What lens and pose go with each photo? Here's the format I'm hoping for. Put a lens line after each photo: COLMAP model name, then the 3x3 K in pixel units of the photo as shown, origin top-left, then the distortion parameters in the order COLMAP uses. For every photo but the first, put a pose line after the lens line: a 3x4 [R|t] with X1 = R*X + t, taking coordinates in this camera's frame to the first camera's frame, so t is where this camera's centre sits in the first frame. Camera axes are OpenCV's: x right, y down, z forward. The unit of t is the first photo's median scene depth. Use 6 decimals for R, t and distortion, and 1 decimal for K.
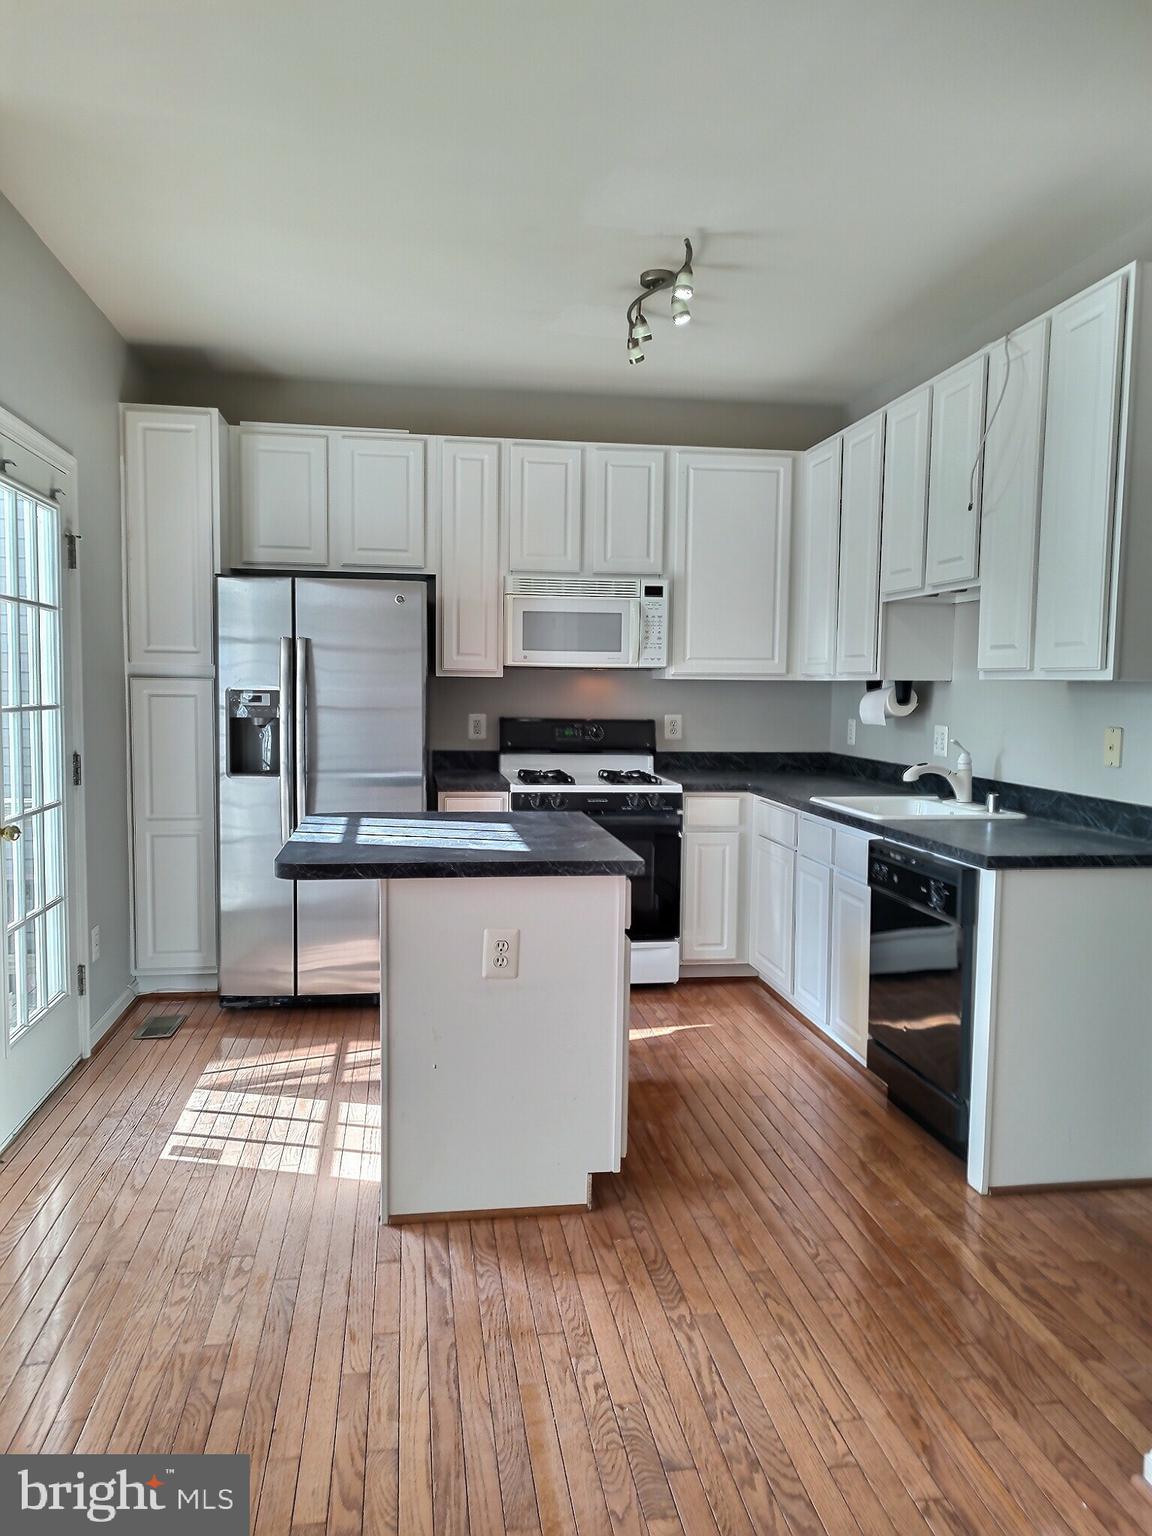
lens RADIAL K [[1105.8, 0, 588.7], [0, 1105.8, 774.6], [0, 0, 1]] dist [0.017586, -0.013721]
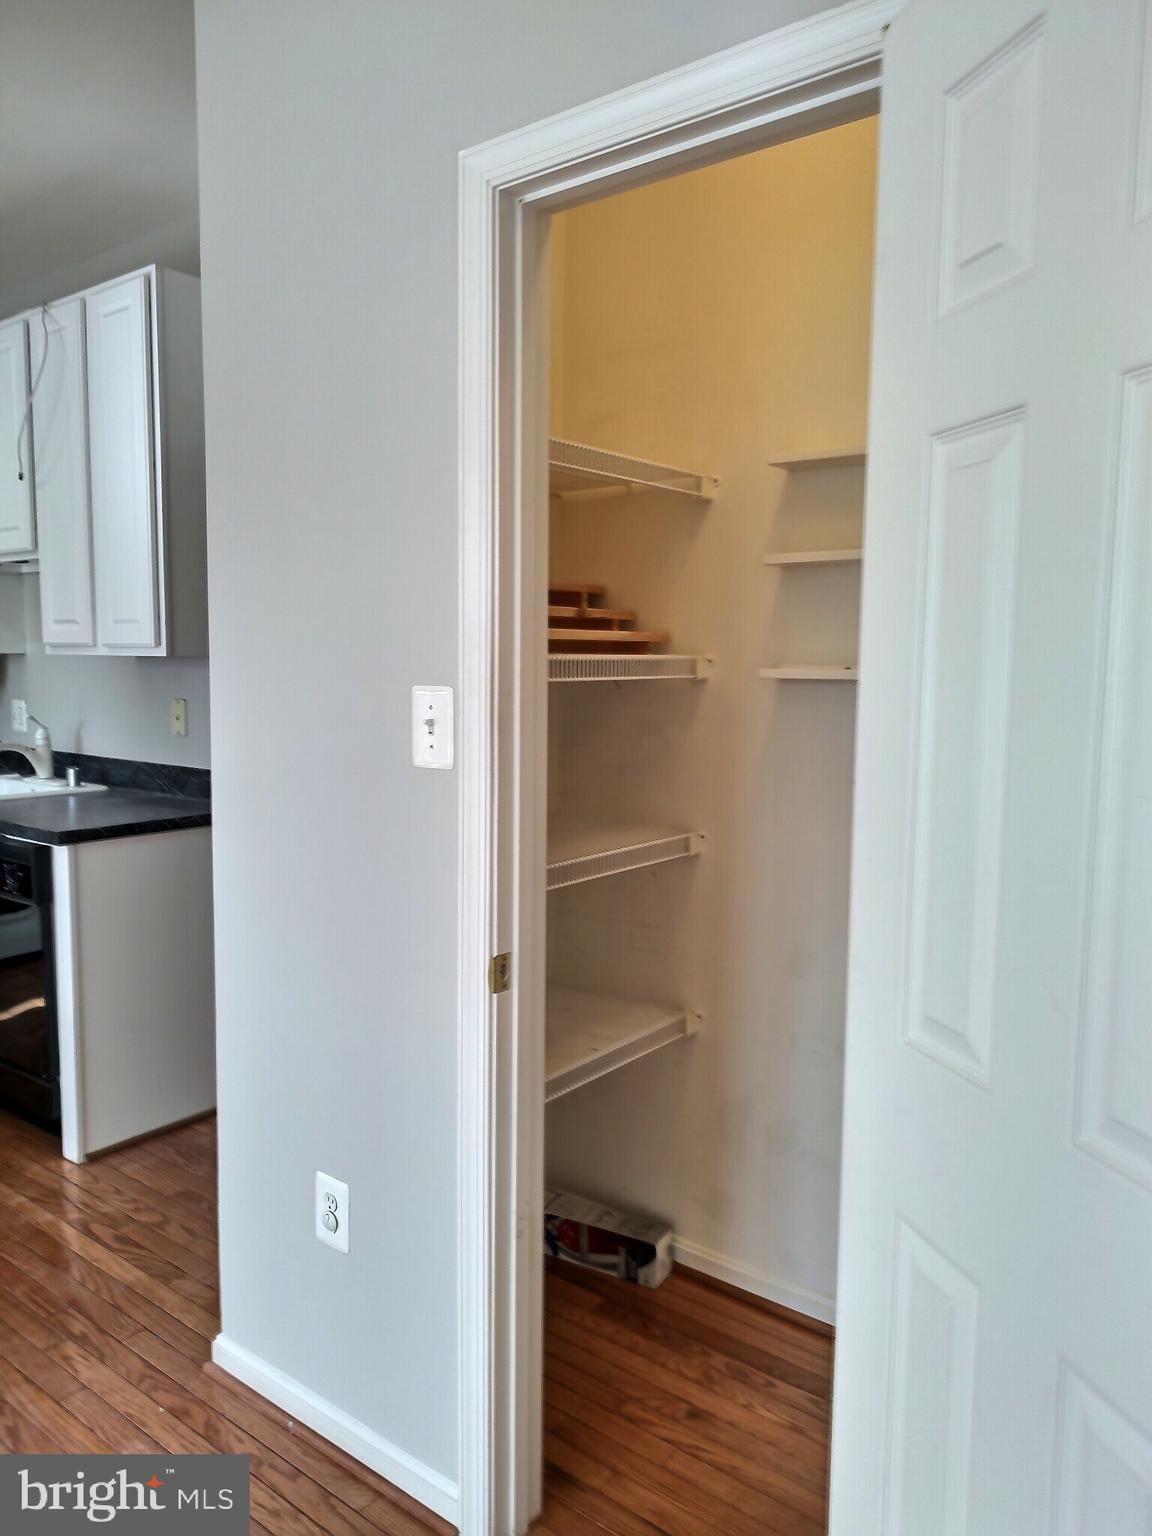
lens RADIAL K [[1105.8, 0, 584.1], [0, 1105.8, 767.0], [0, 0, 1]] dist [0.017586, -0.013721]
pose [[0.731485, -0.074667, 0.677757, 0.031162], [0.057933, 0.997198, 0.047333, -0.005262], [-0.679392, 0.004641, 0.733761, -0.060964]]
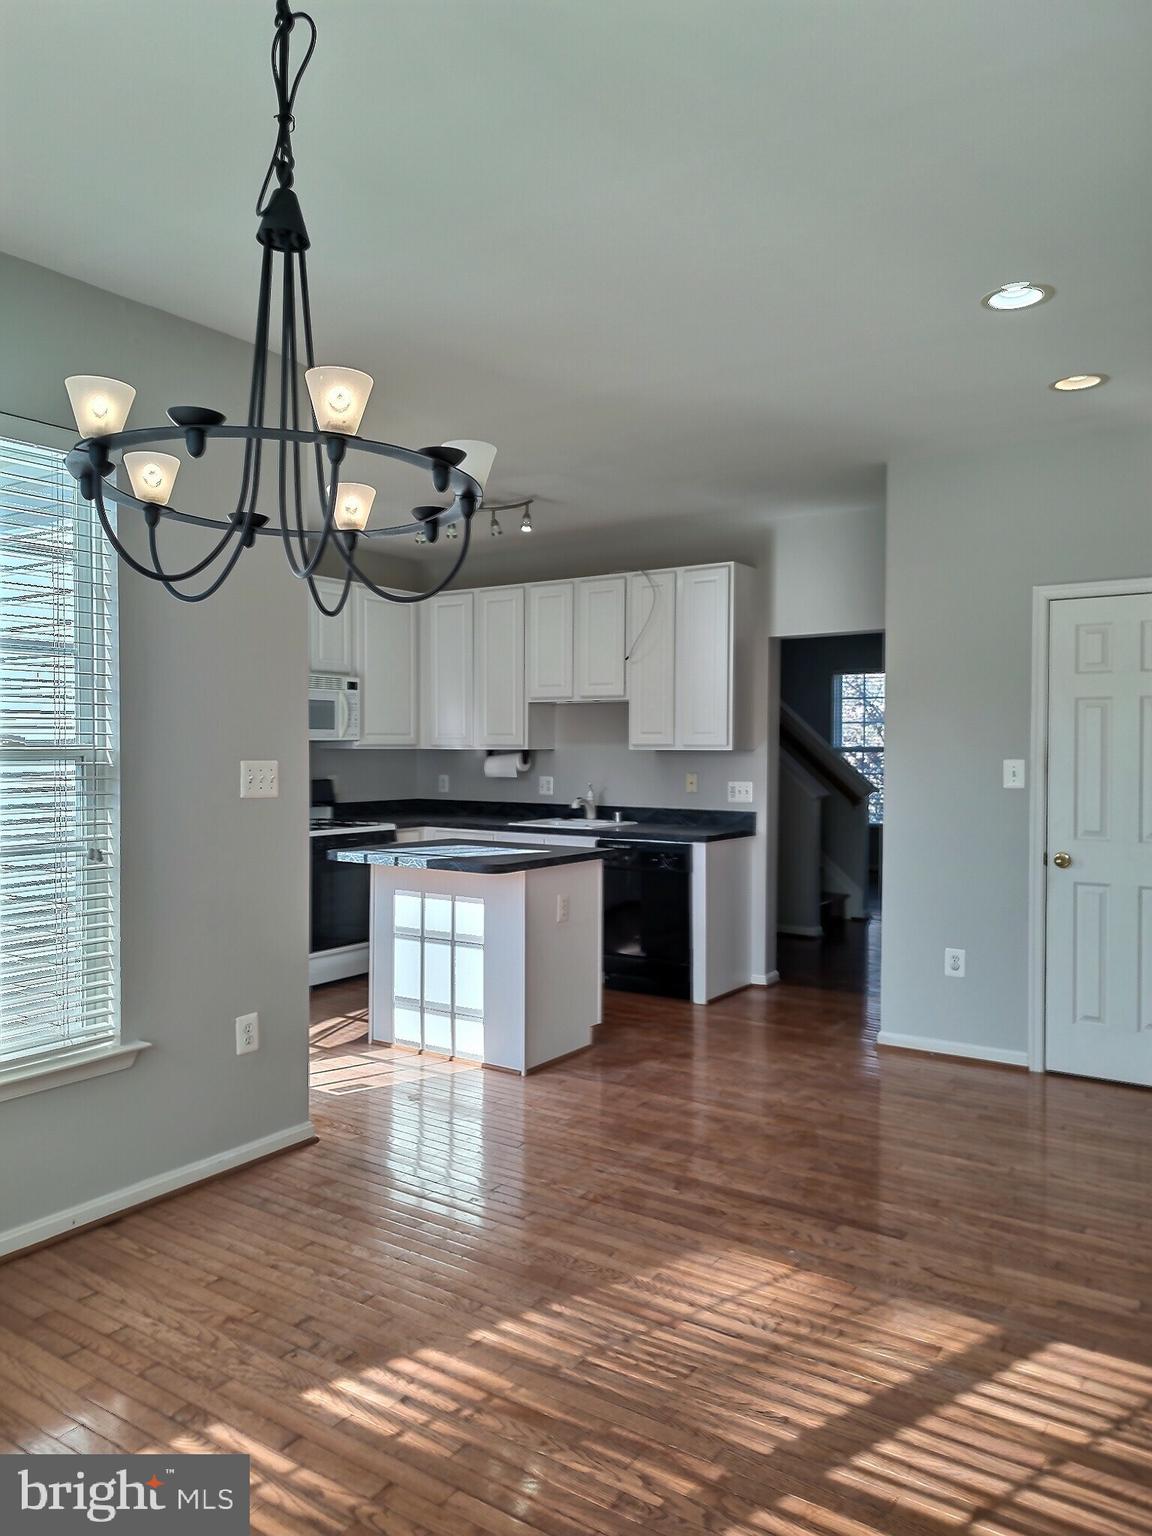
lens RADIAL K [[1105.8, 0, 590.1], [0, 1105.8, 768.5], [0, 0, 1]] dist [0.017586, -0.013721]
pose [[0.670690, -0.024293, 0.741340, -1.303373], [0.067508, 0.997315, -0.028393, -0.007487], [-0.738659, 0.069090, 0.670529, -0.227821]]
